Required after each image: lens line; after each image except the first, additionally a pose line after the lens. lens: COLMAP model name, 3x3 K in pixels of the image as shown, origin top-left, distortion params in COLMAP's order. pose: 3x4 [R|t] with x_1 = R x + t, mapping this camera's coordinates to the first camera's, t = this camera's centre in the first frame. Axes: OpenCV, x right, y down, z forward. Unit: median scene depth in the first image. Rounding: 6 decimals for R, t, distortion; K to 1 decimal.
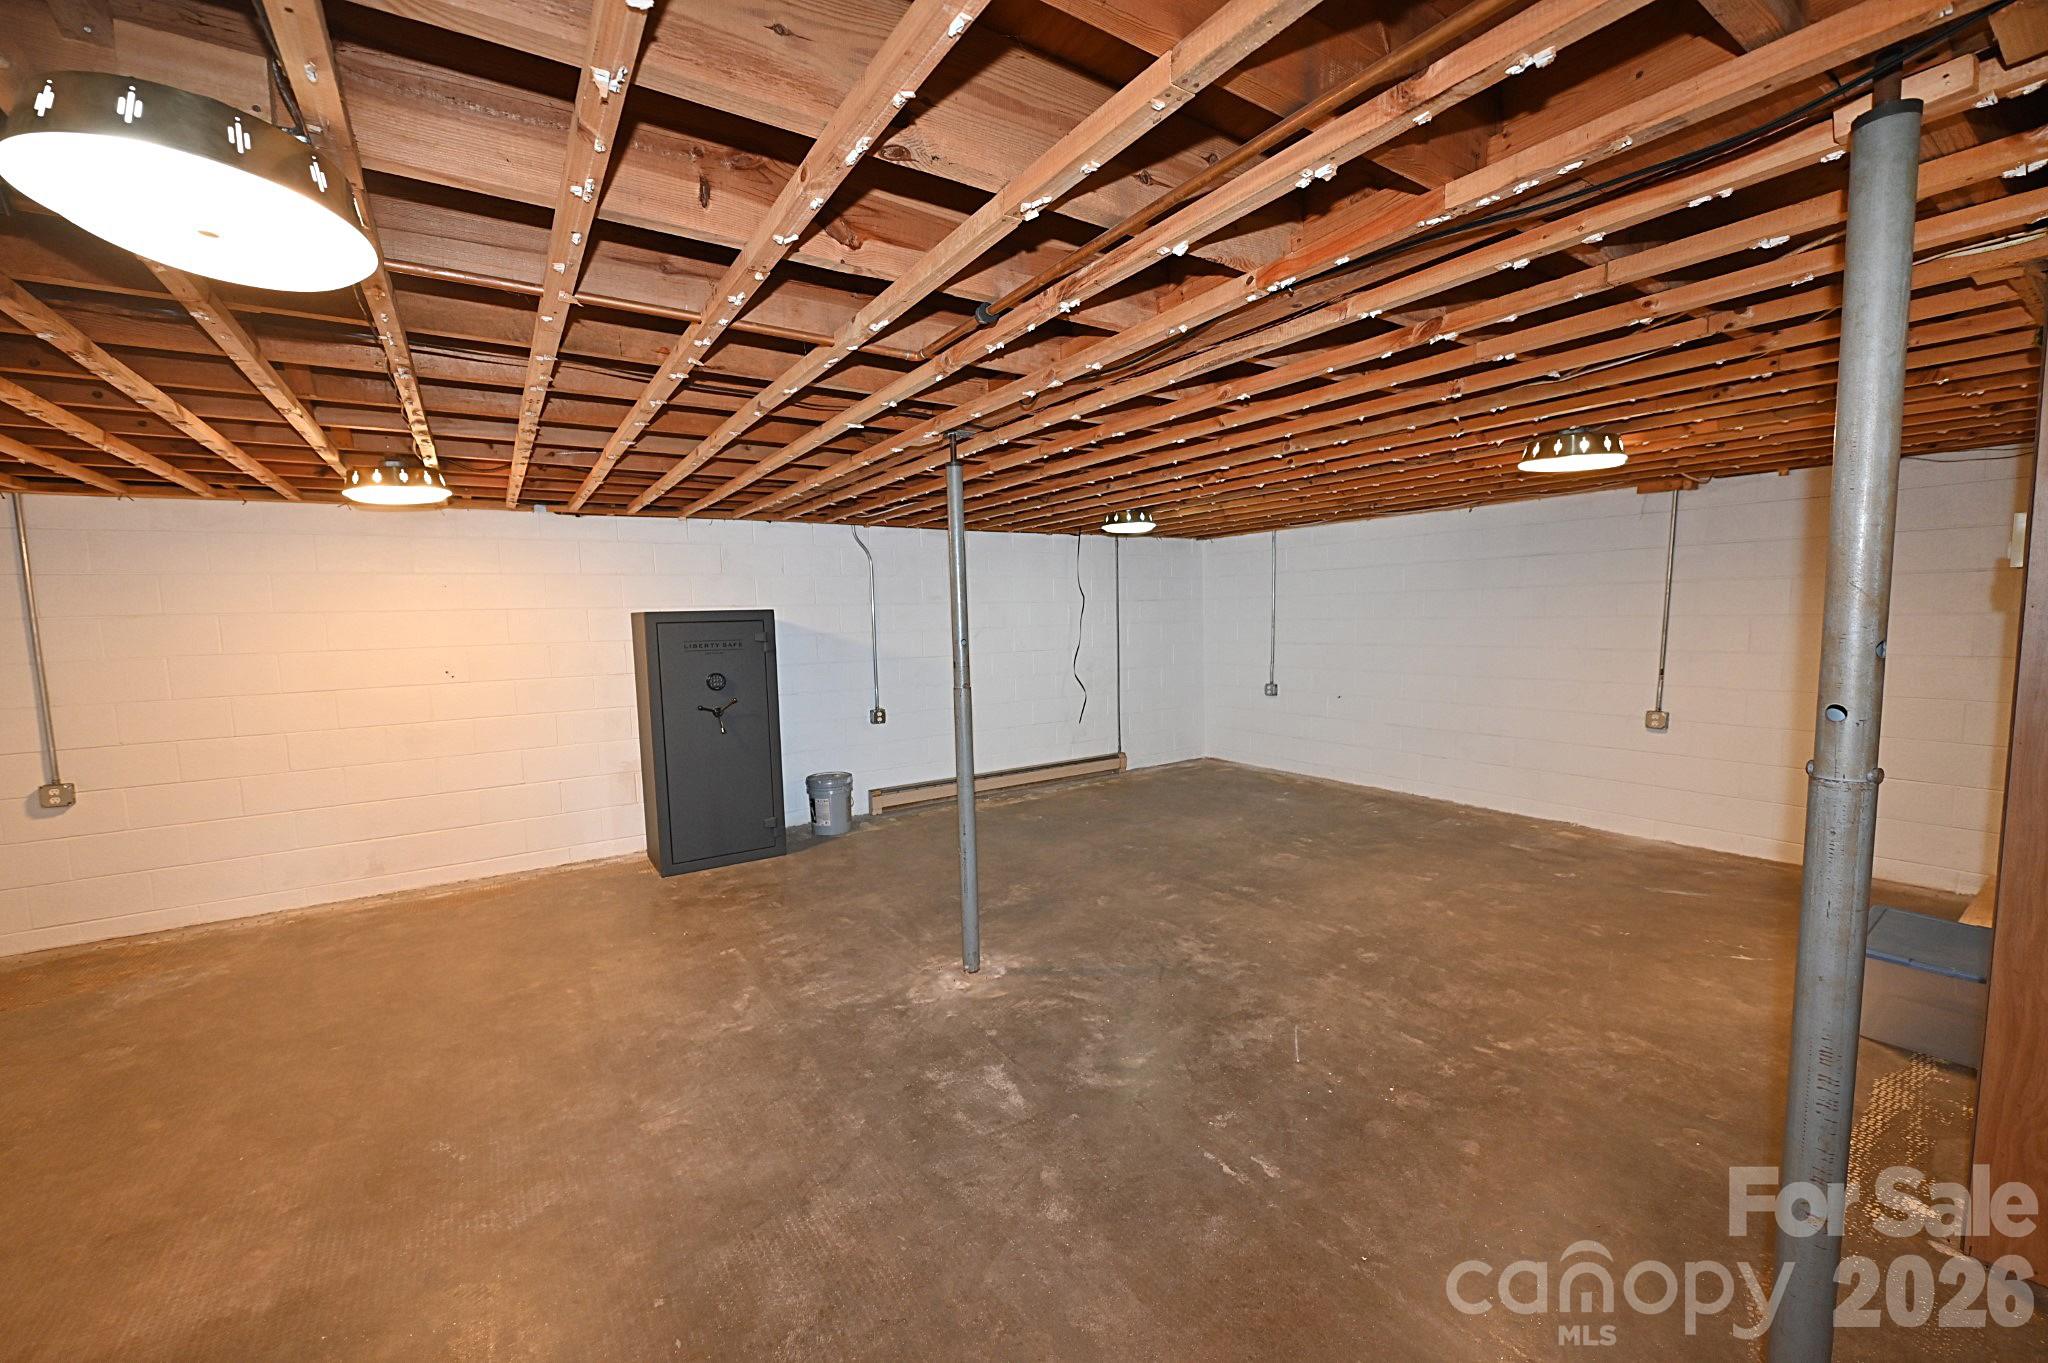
lens RADIAL K [[810.2, 0, 1021.9], [0, 810.2, 688.1], [0, 0, 1]] dist [-0.009669, 0.000015]
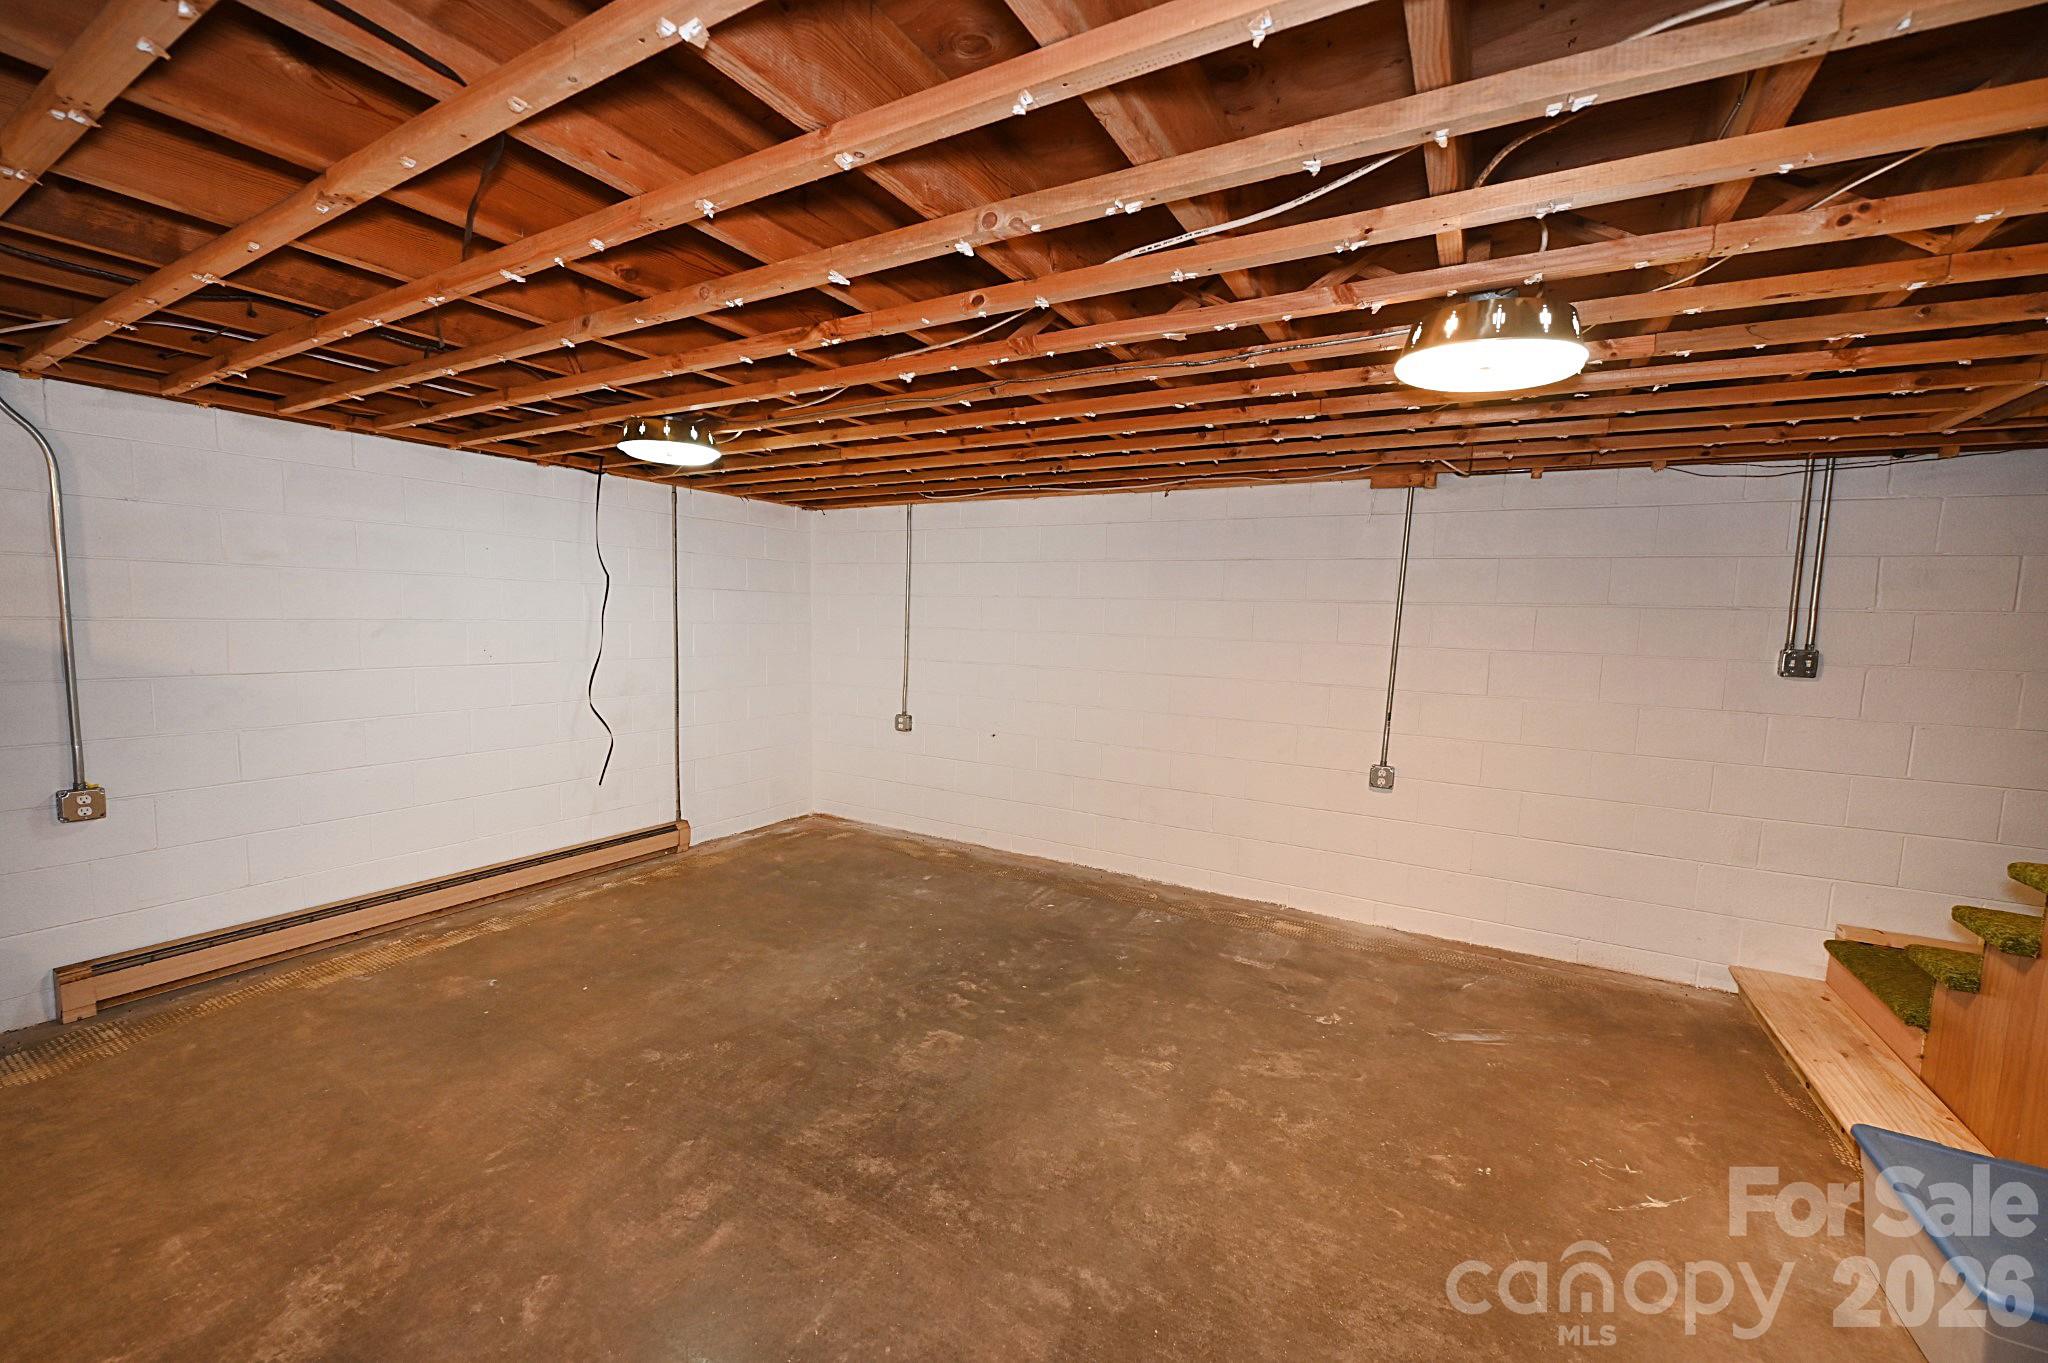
lens RADIAL K [[810.2, 0, 1021.9], [0, 810.2, 688.1], [0, 0, 1]] dist [-0.009669, 0.000015]
pose [[0.894139, 0.009660, 0.447686, 0.130739], [-0.009388, 0.999952, -0.002828, -0.048096], [-0.447692, -0.001674, 0.894186, 0.512765]]
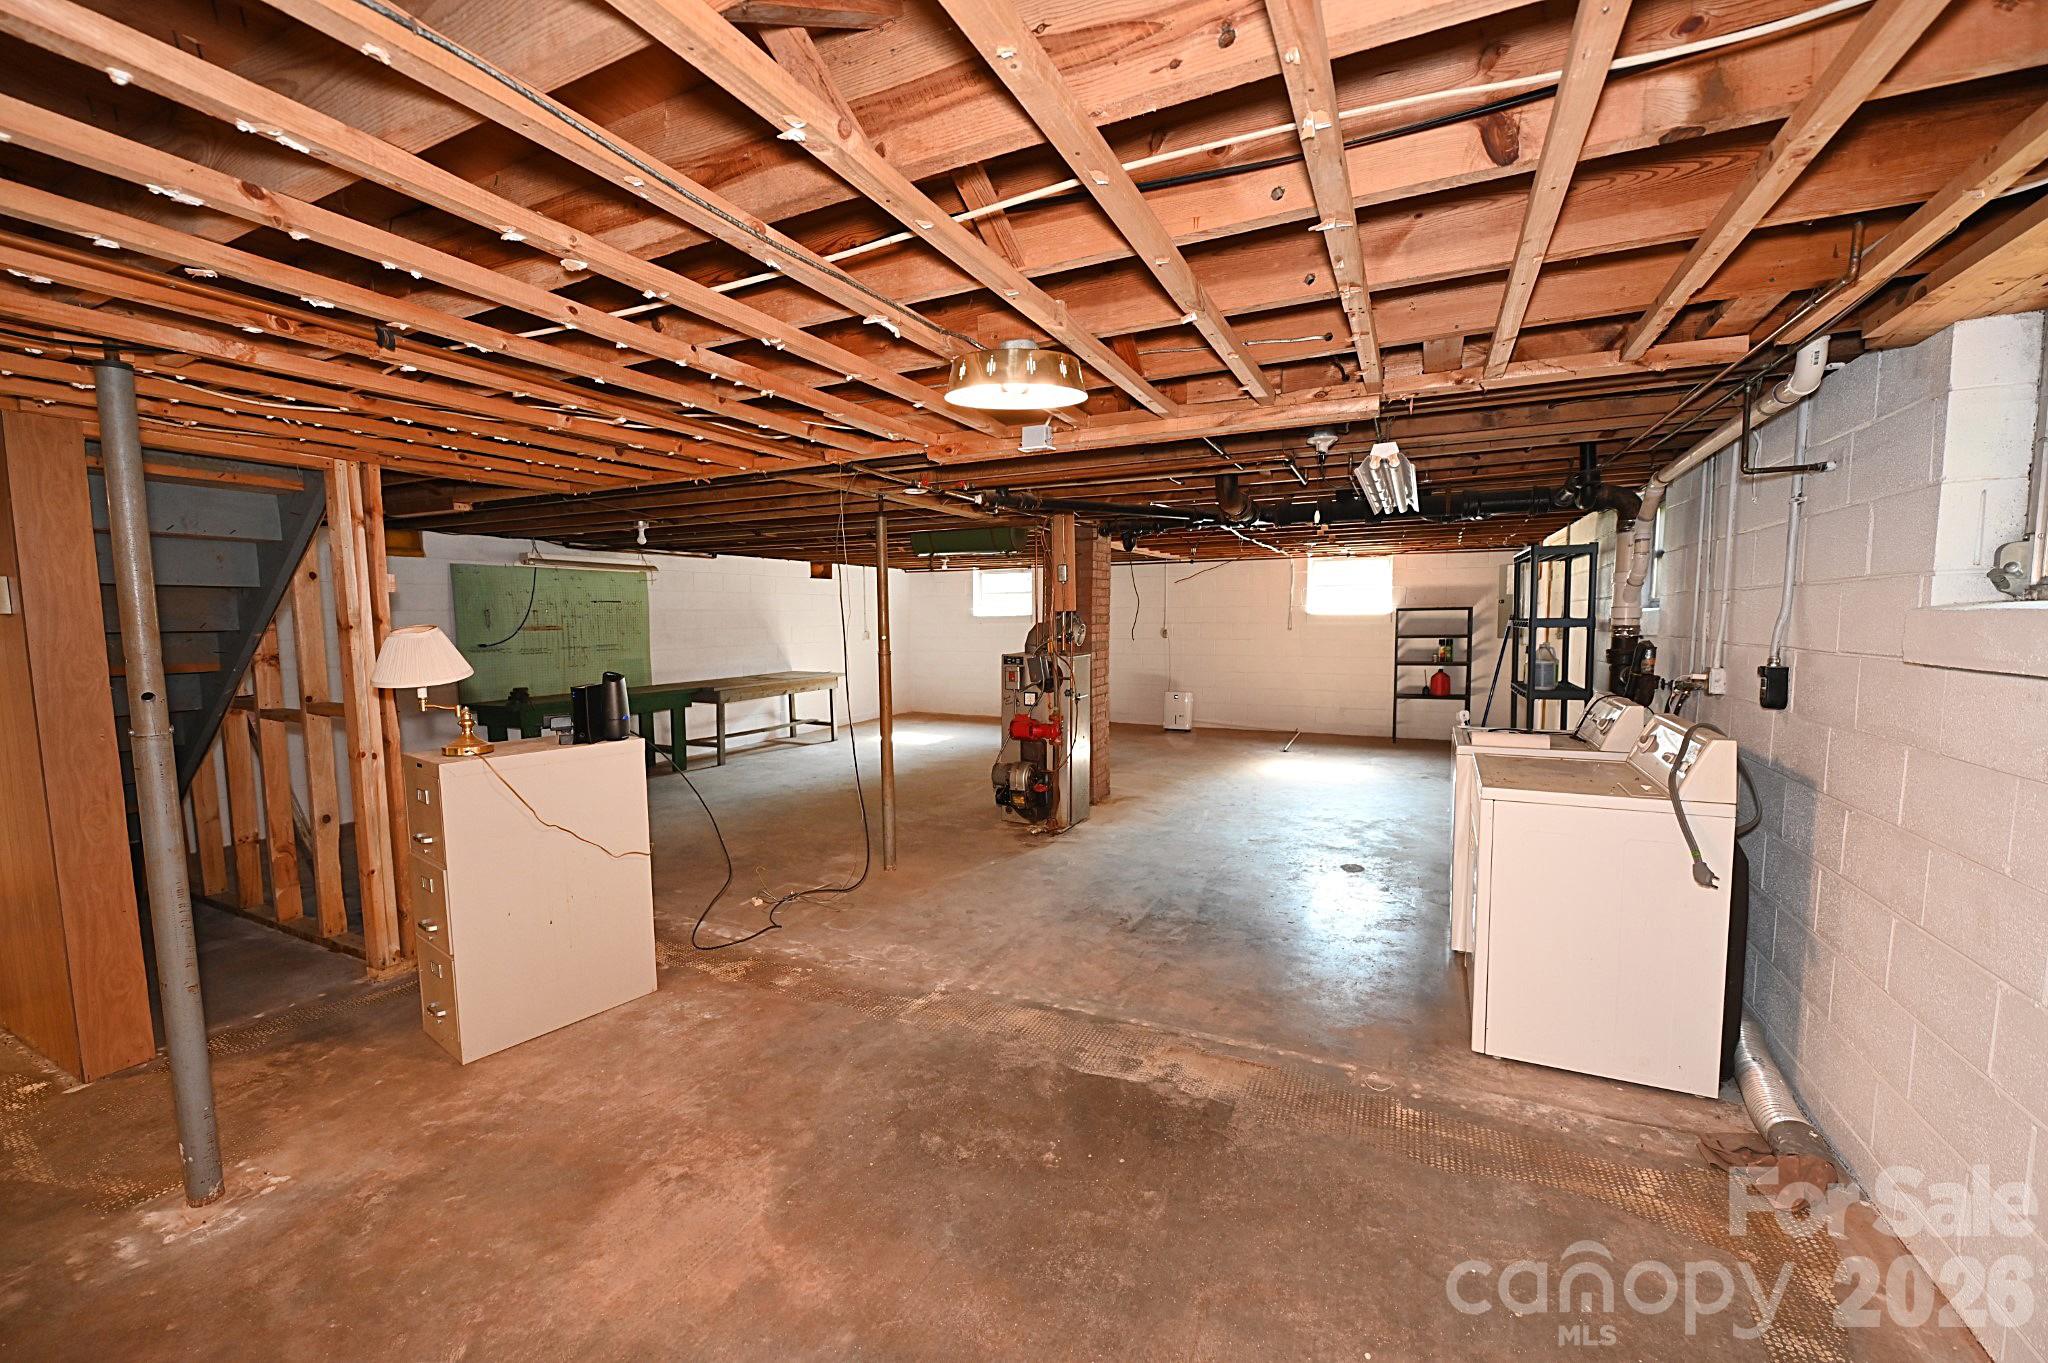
lens RADIAL K [[811.8, 0, 1025.6], [0, 811.8, 686.4], [0, 0, 1]] dist [-0.009078, -0.000139]
pose [[-0.500661, -0.048877, 0.864263, -0.383535], [0.101512, 0.988201, 0.114691, -0.000108], [-0.859671, 0.145154, -0.489792, 0.059640]]
